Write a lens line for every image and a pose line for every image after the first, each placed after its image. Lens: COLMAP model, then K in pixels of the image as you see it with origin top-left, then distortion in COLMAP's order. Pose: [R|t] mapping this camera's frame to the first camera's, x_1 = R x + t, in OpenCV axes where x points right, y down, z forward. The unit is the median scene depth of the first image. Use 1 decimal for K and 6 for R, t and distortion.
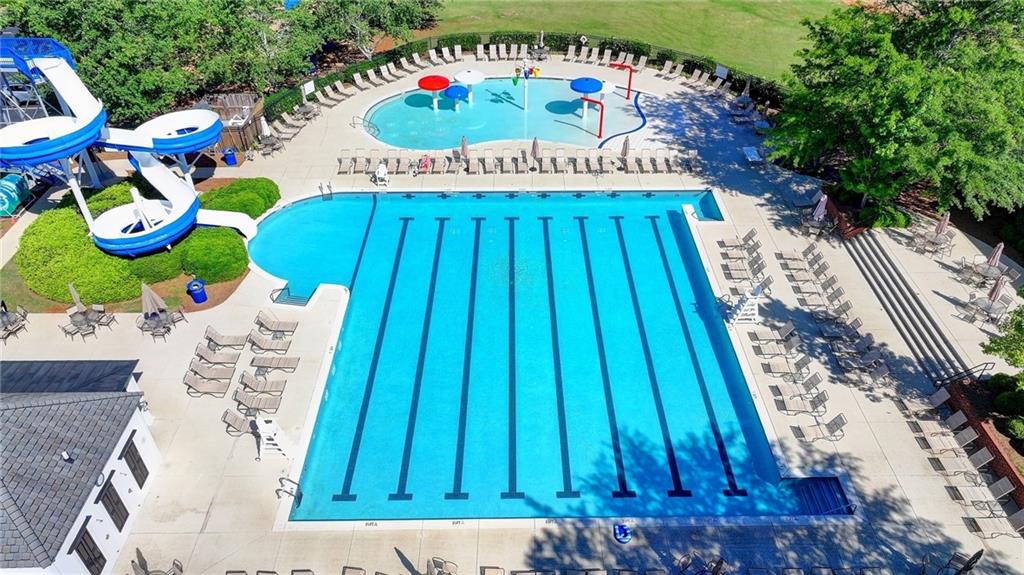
lens RADIAL K [[713.2, 0, 512.0], [0, 713.2, 287.5], [0, 0, 1]] dist [-0.004268, 0.005808]
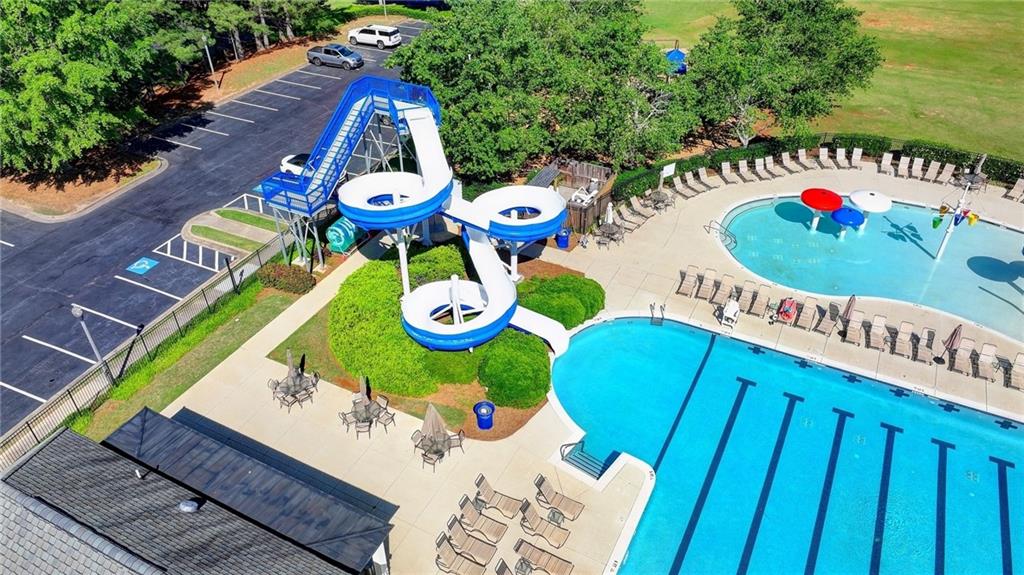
lens RADIAL K [[713.2, 0, 512.0], [0, 713.2, 287.5], [0, 0, 1]] dist [-0.004268, 0.005808]
pose [[0.885043, 0.274214, -0.376173, -0.101790], [-0.284955, 0.958132, 0.028010, -0.132104], [0.368104, 0.082402, 0.926126, 0.160669]]
